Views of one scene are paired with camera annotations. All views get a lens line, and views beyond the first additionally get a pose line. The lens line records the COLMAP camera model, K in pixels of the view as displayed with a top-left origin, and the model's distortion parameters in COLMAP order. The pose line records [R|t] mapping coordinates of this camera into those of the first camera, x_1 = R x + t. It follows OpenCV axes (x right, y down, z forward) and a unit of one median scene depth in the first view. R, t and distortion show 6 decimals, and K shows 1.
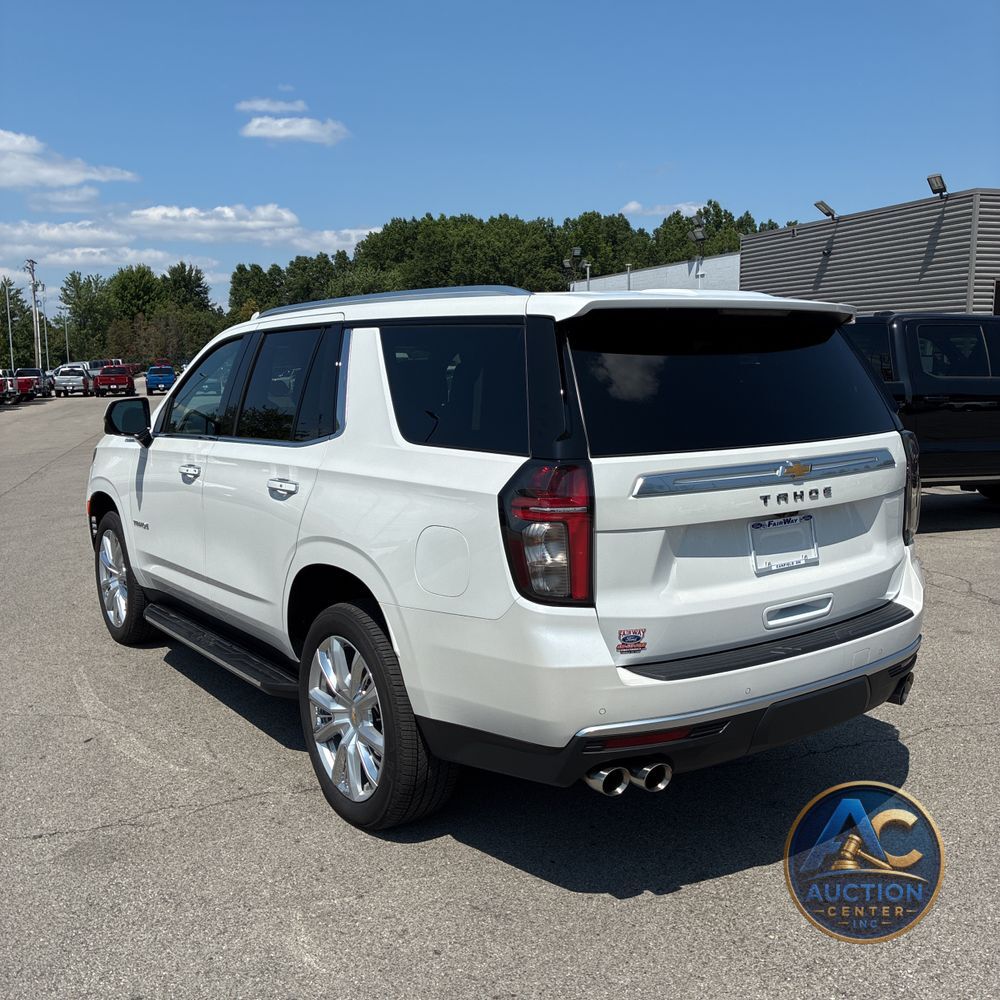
lens RADIAL K [[1004.4, 0, 519.8], [0, 1004.4, 503.9], [0, 0, 1]] dist [0.058990, 0.003582]
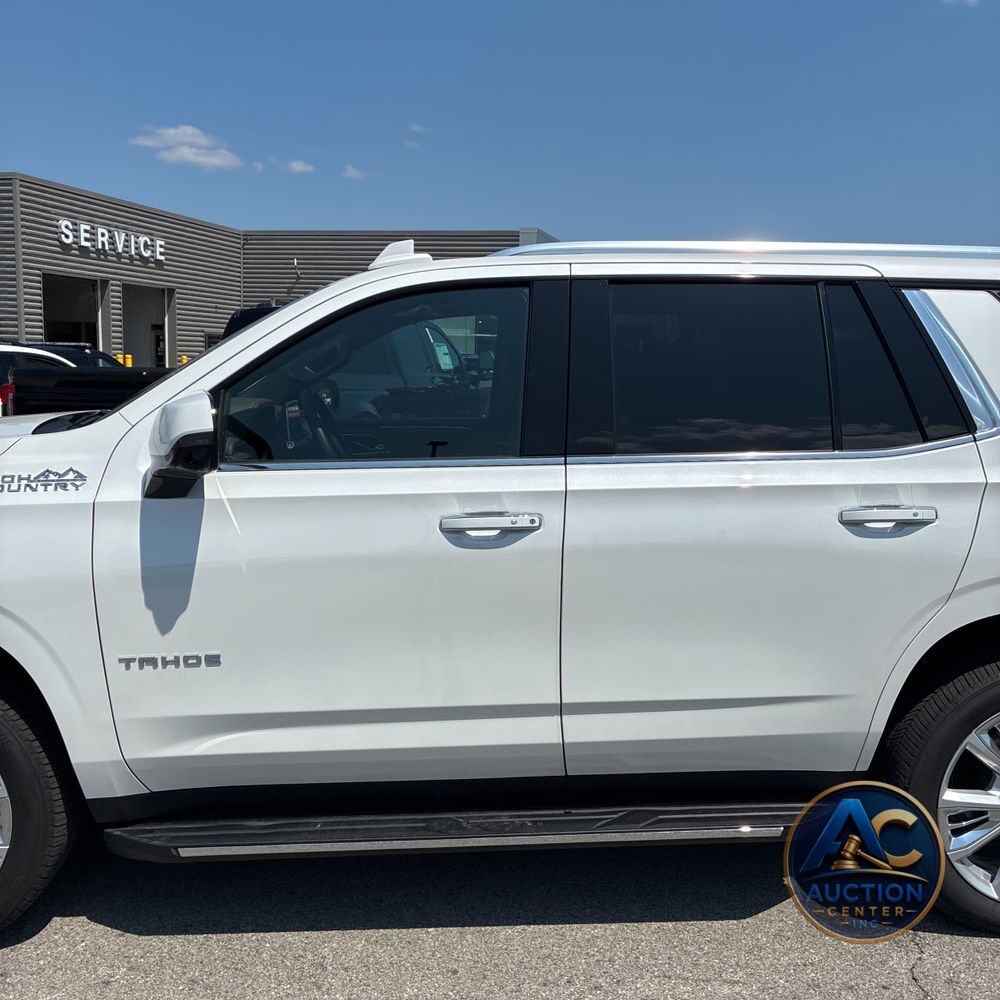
lens RADIAL K [[1003.6, 0, 517.3], [0, 1003.6, 497.2], [0, 0, 1]] dist [0.052178, -0.003665]
pose [[0.548985, -0.095098, 0.830404, -0.988517], [0.096716, 0.994060, 0.049900, -0.093506], [-0.830218, 0.052919, 0.554922, 0.877403]]
